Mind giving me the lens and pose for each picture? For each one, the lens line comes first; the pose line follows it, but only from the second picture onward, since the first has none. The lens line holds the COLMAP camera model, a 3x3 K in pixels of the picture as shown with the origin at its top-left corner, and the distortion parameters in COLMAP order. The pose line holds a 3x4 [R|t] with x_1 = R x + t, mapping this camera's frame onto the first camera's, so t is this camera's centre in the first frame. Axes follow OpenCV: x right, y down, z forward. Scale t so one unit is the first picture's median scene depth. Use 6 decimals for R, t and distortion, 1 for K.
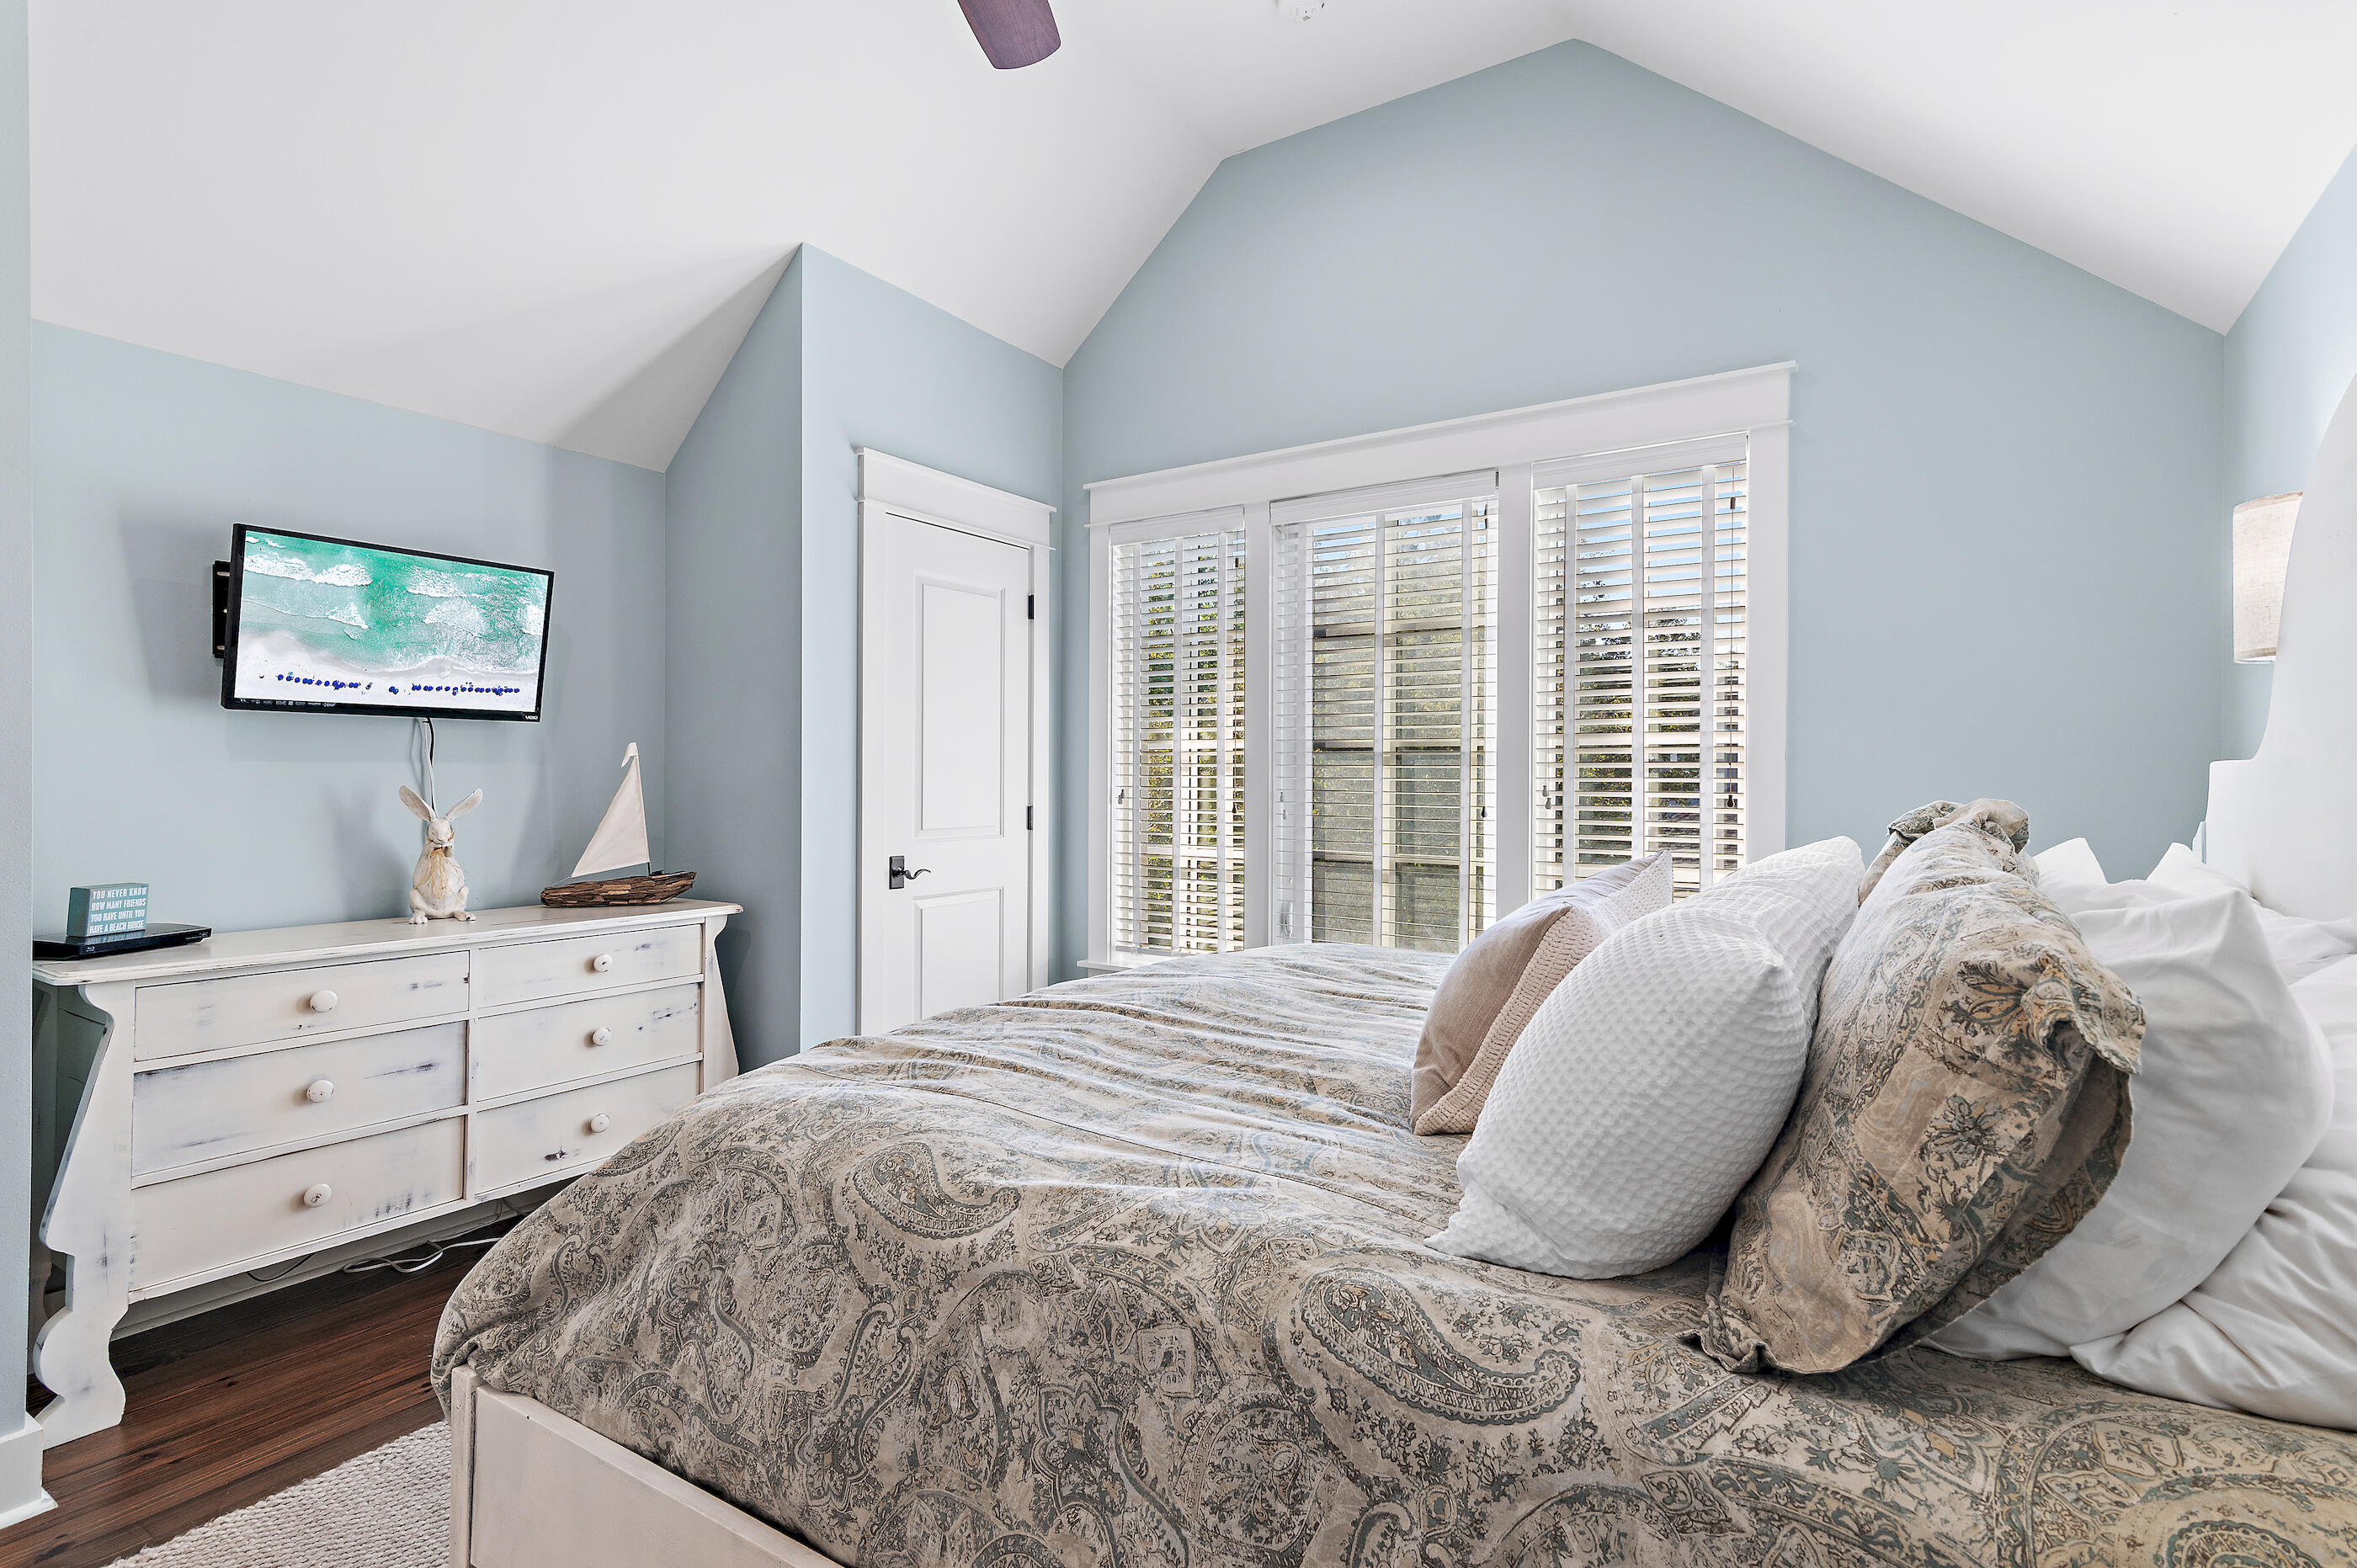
lens RADIAL K [[1159.4, 0, 1185.0], [0, 1159.4, 787.1], [0, 0, 1]] dist [0.021794, -0.005372]
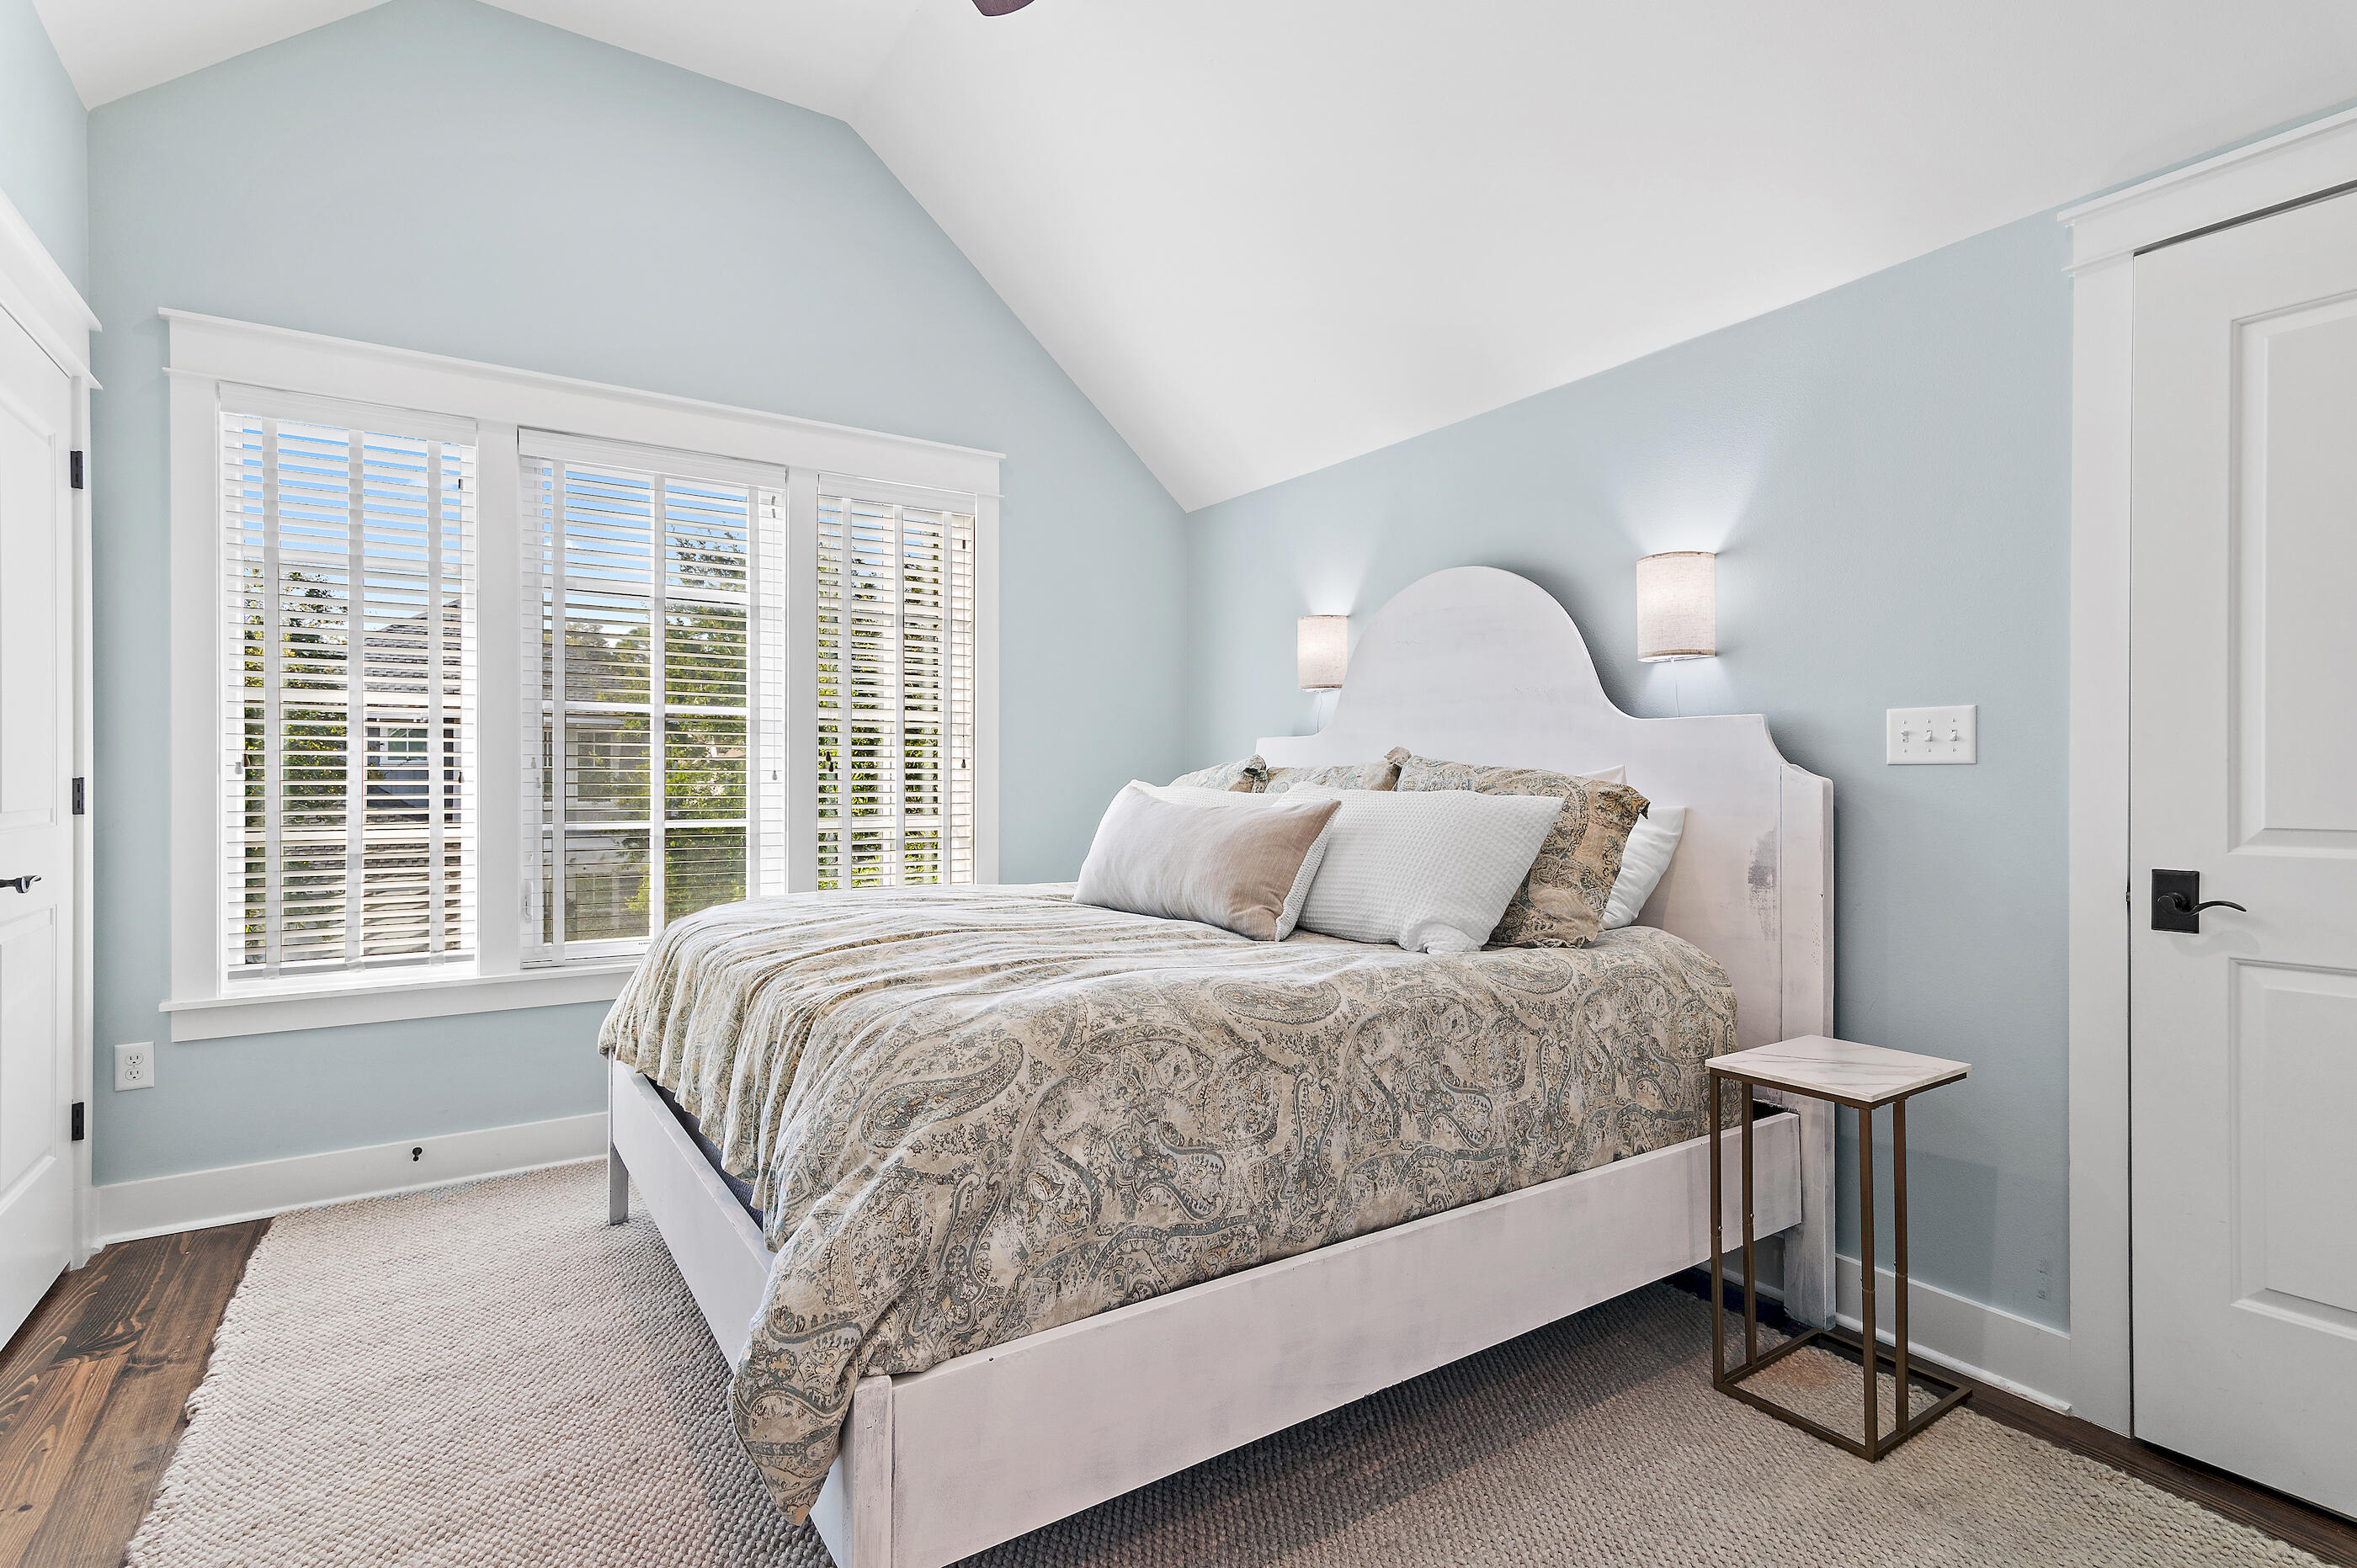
lens RADIAL K [[1159.4, 0, 1189.7], [0, 1159.4, 796.9], [0, 0, 1]] dist [0.021794, -0.005372]
pose [[0.382904, -0.021253, 0.923543, -1.650131], [0.009270, 0.999773, 0.019164, 0.066446], [-0.923741, 0.001223, 0.383015, 0.571948]]
